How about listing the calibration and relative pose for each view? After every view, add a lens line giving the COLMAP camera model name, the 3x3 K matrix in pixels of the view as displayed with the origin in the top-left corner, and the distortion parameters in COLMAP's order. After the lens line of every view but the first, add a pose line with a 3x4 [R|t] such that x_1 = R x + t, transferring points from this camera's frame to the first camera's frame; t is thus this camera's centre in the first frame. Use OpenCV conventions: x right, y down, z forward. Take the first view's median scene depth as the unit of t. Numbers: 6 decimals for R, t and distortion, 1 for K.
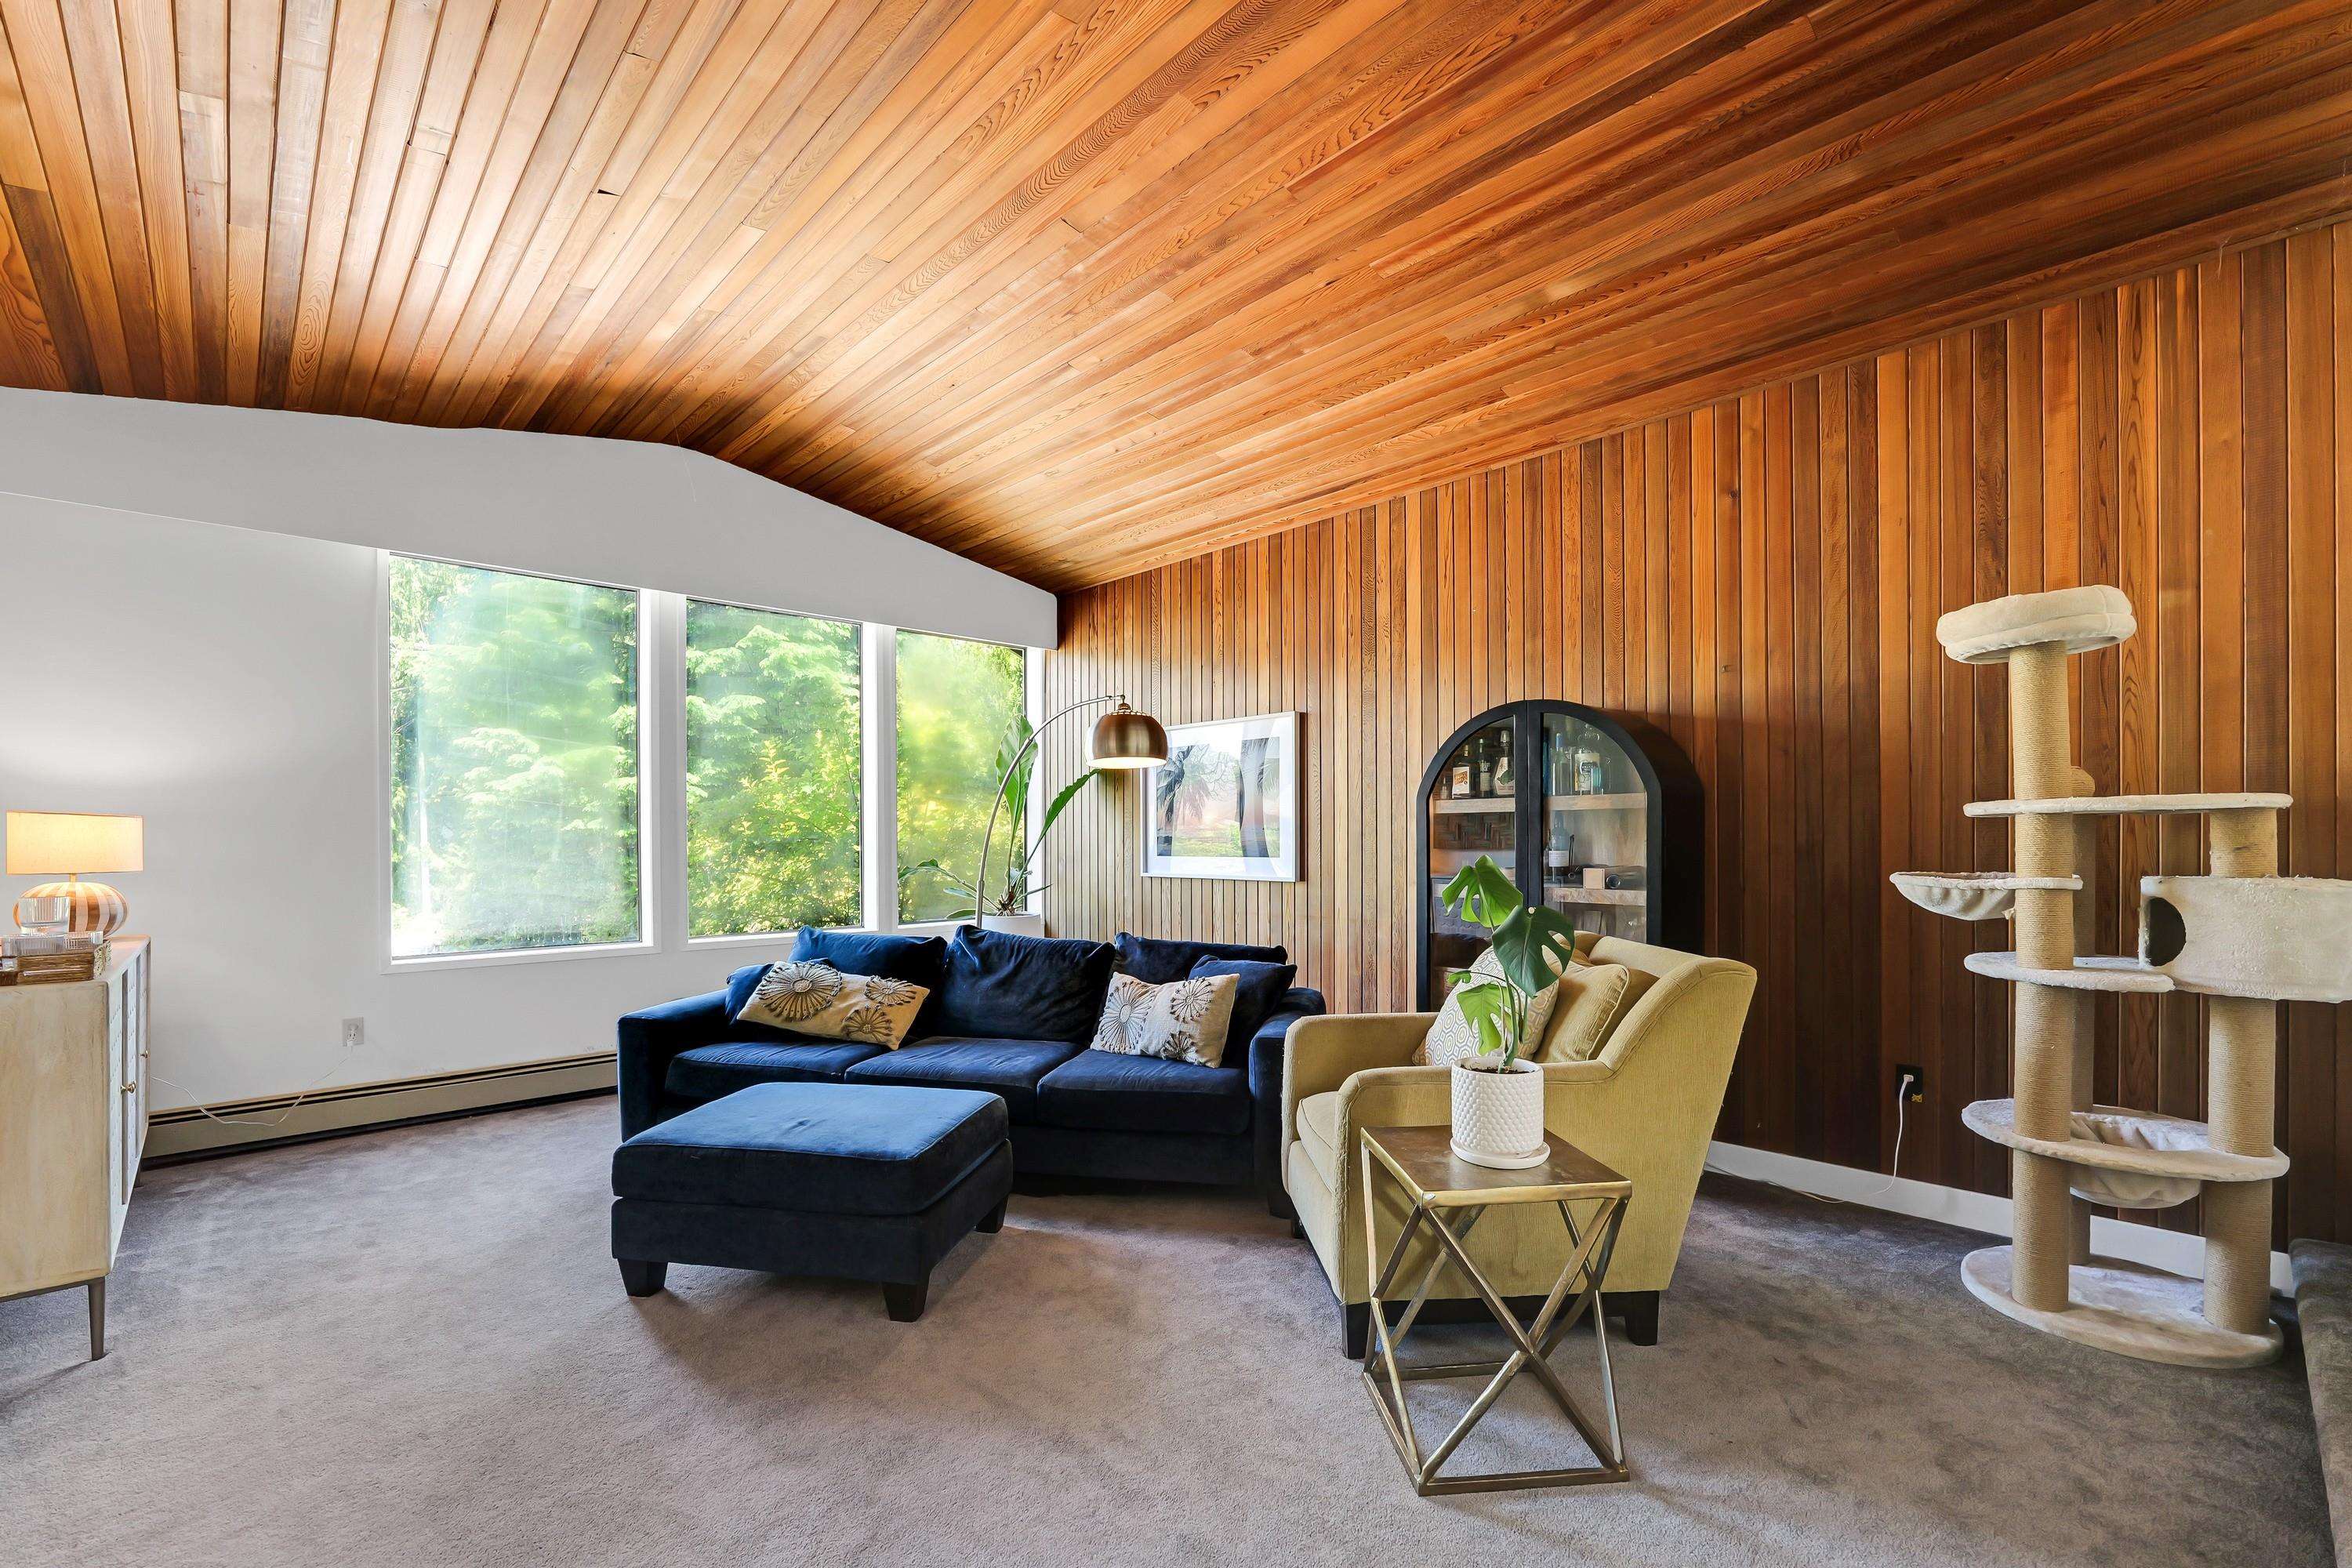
lens RADIAL K [[995.6, 0, 1171.6], [0, 995.6, 844.0], [0, 0, 1]] dist [-0.019240, -0.000060]
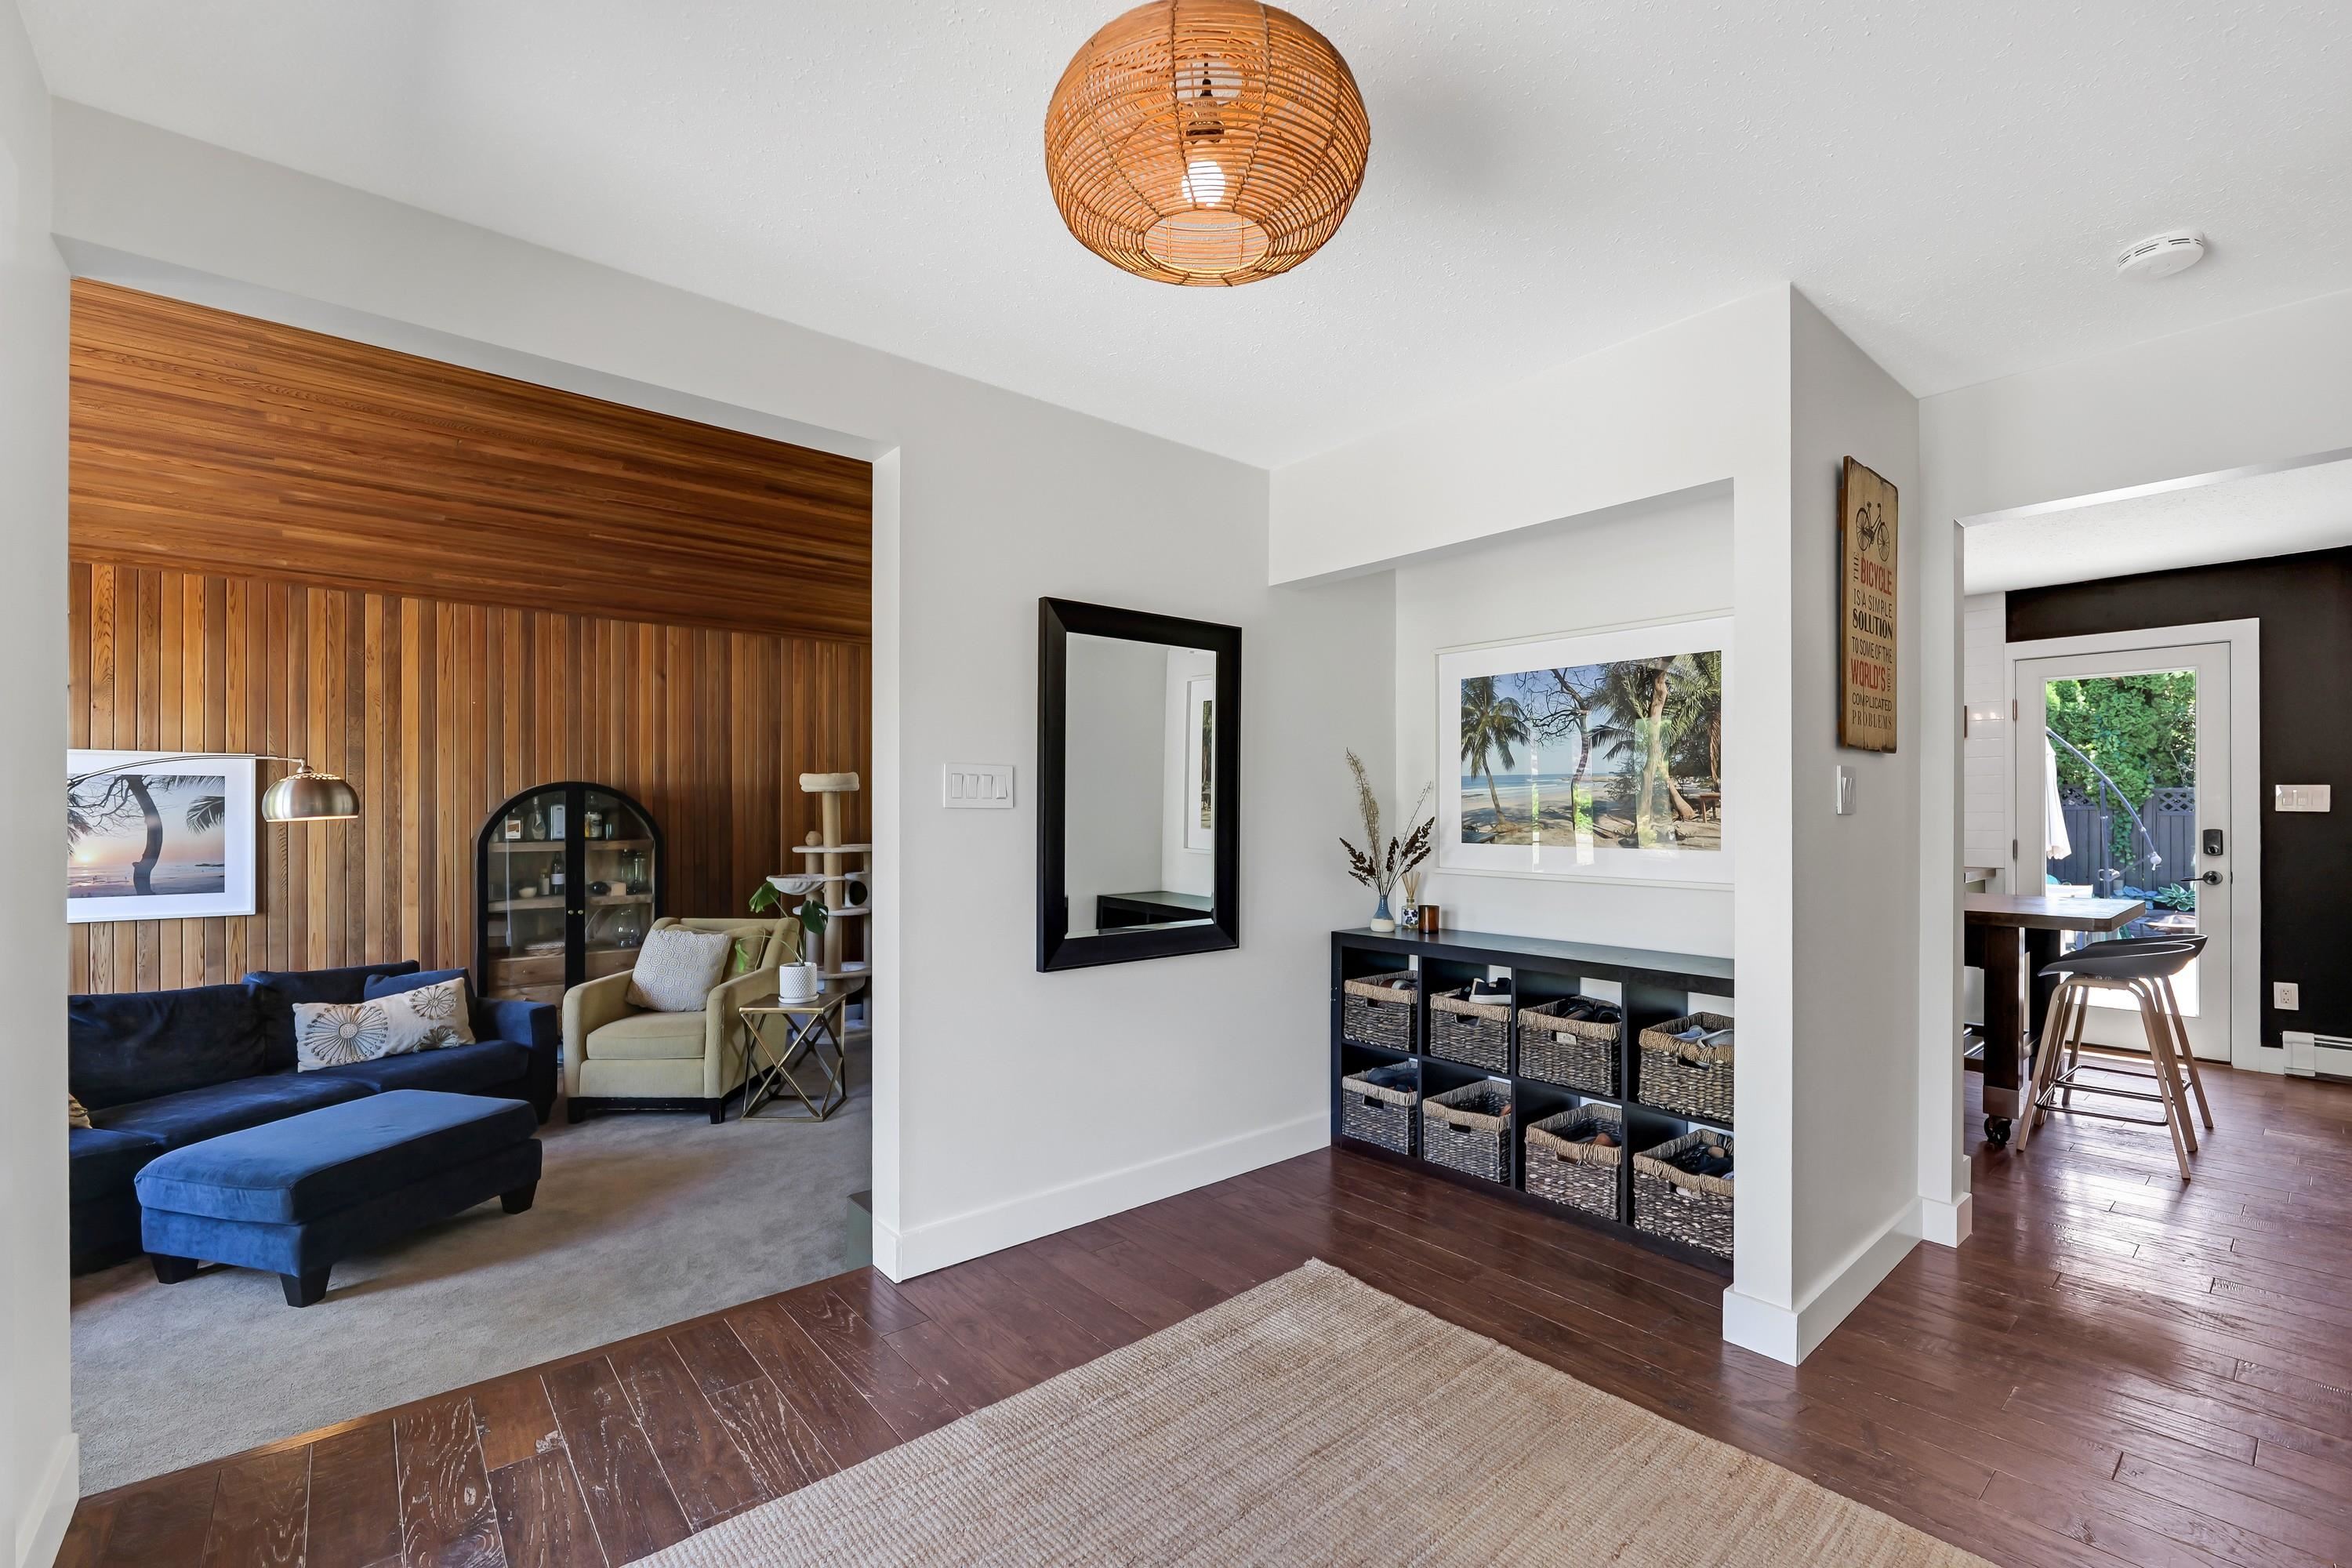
lens RADIAL K [[996.5, 0, 1173.2], [0, 996.5, 810.7], [0, 0, 1]] dist [-0.003759, -0.000251]
pose [[0.057778, 0.008100, 0.998297, -1.220345], [0.006044, 0.999946, -0.008463, -0.080081], [-0.998311, 0.006523, 0.057726, -0.060680]]
